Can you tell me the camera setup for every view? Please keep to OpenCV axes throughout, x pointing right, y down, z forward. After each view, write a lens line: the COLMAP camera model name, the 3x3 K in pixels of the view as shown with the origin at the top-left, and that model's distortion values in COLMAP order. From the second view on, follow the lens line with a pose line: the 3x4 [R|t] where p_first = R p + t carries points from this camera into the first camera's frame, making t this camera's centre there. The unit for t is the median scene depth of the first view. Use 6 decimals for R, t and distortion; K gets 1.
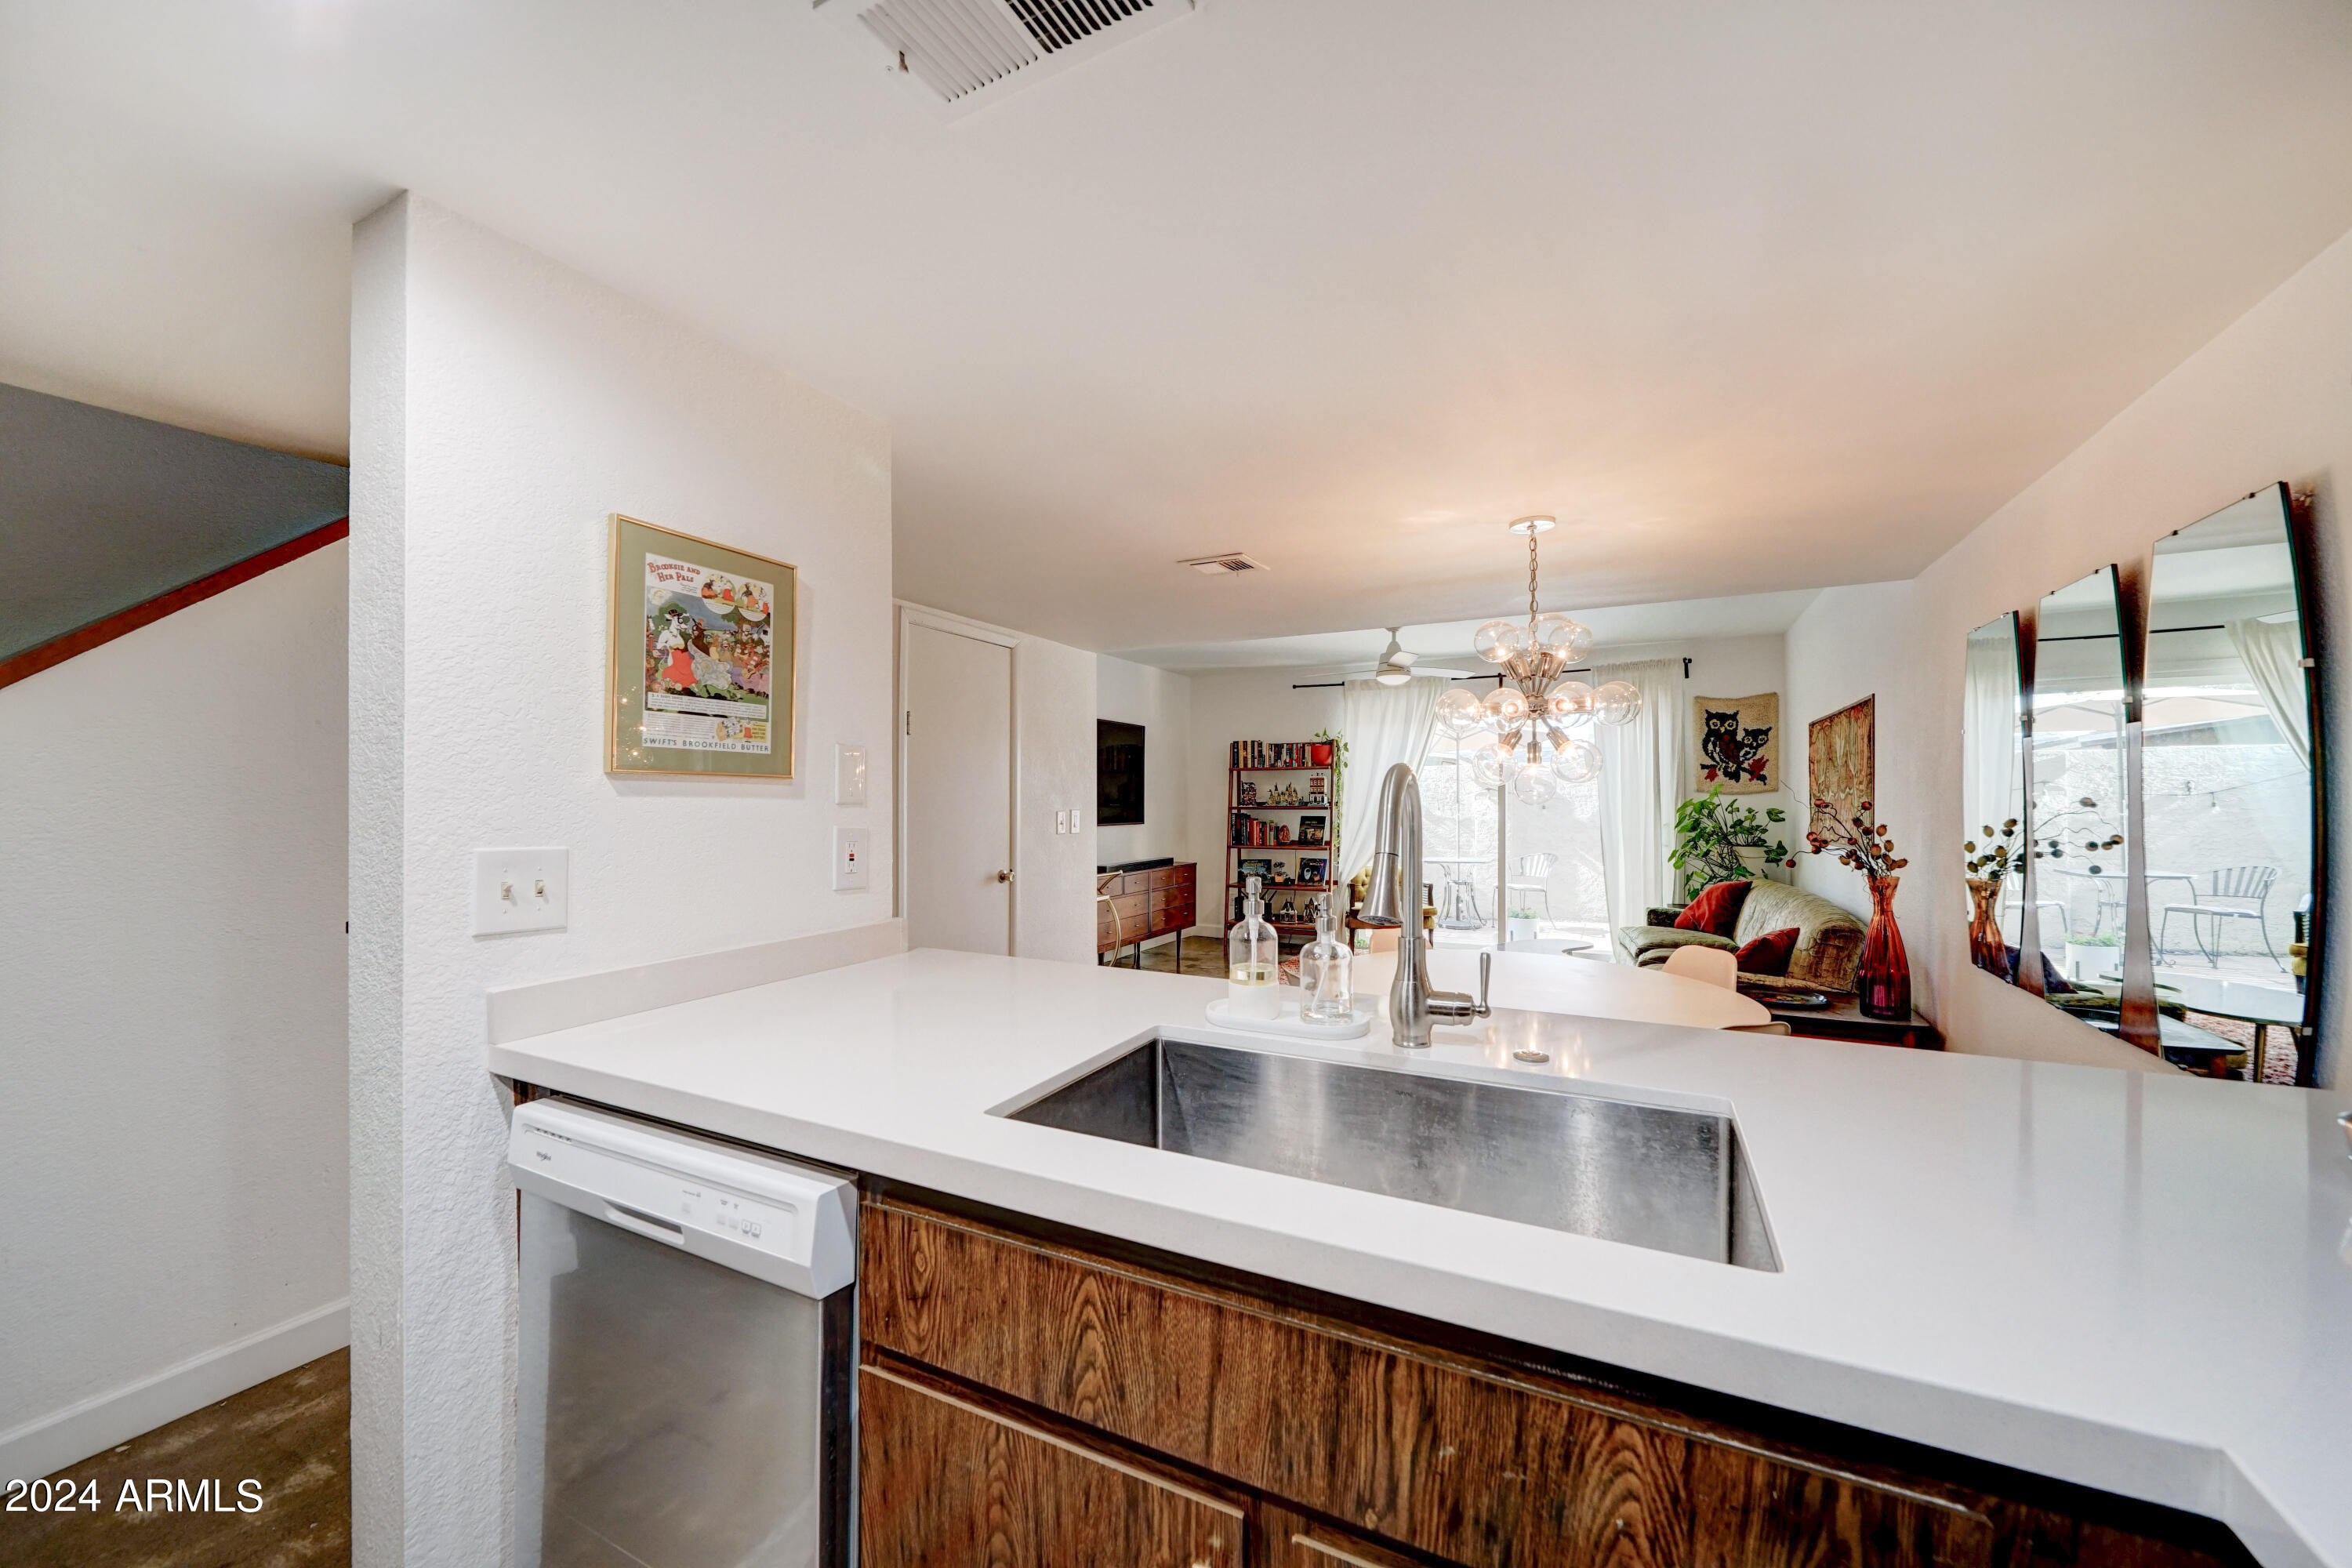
lens RADIAL K [[887.0, 0, 1161.5], [0, 887.0, 800.4], [0, 0, 1]] dist [-0.000767, 0.000038]
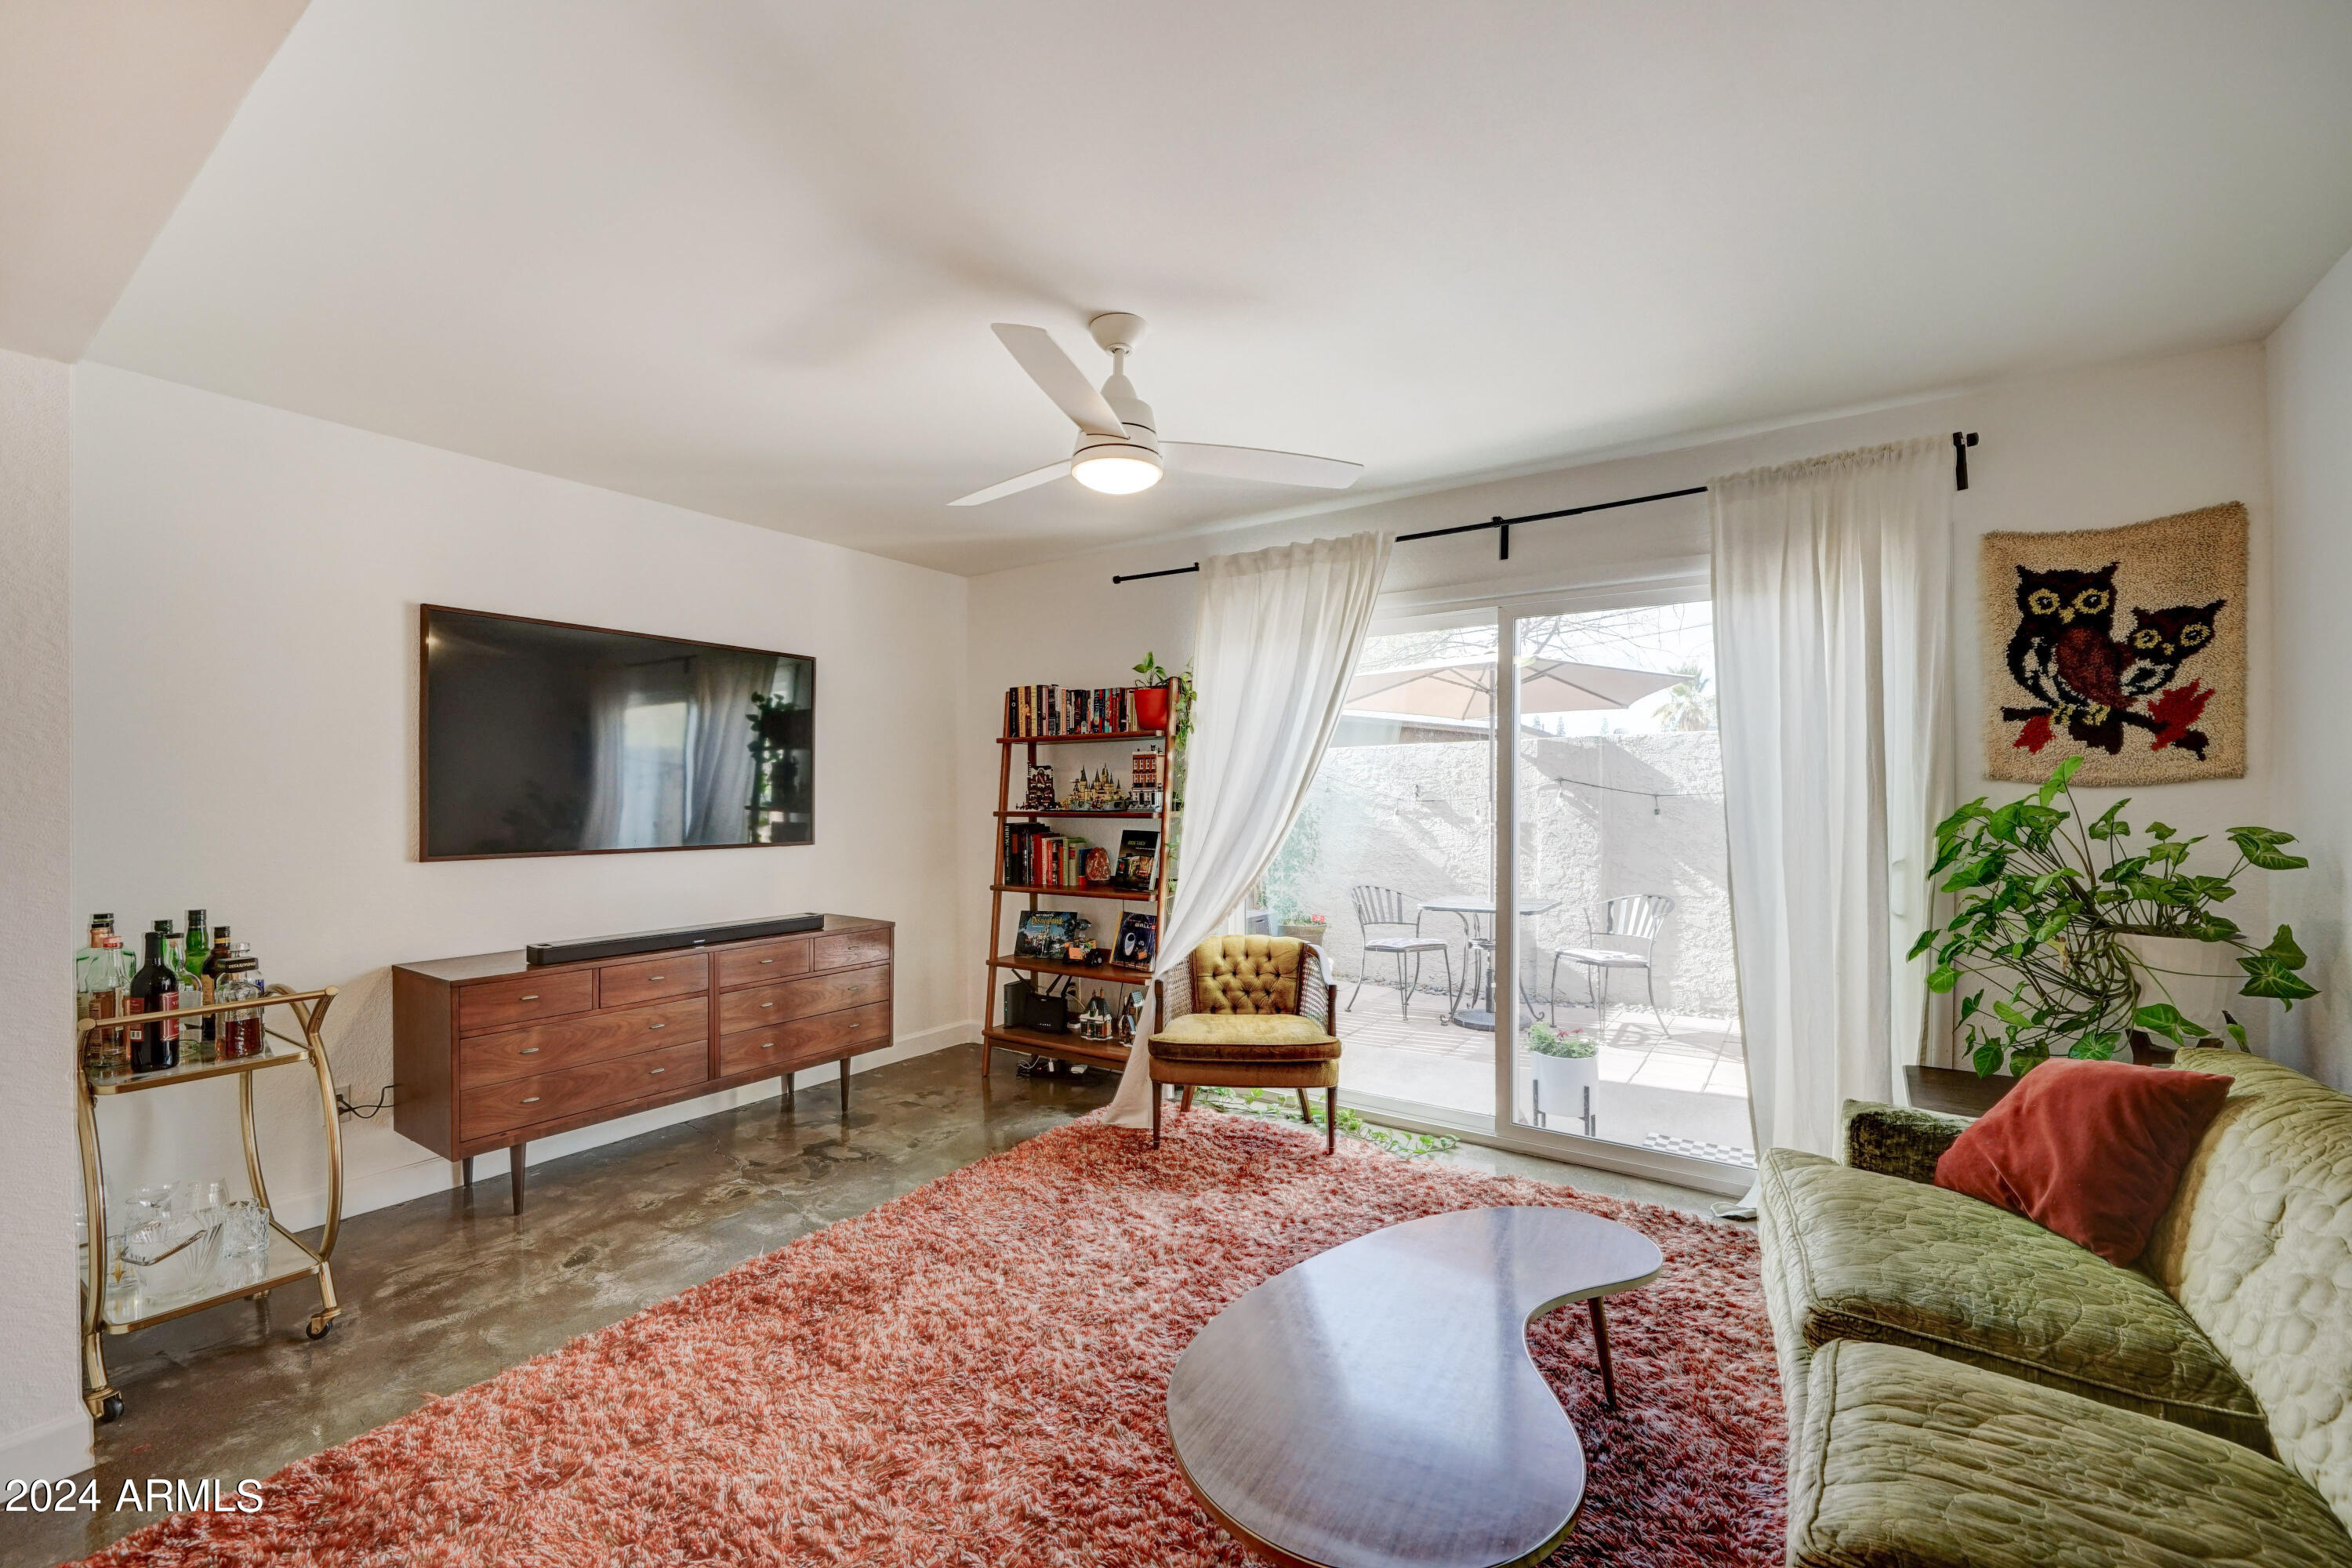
lens RADIAL K [[981.3, 0, 1151.2], [0, 981.3, 794.6], [0, 0, 1]] dist [-0.001384, -0.000369]
pose [[0.991087, 0.000167, -0.133217, 0.300126], [-0.000340, 0.999999, -0.001273, -0.002584], [0.133217, 0.001307, 0.991086, 0.531929]]
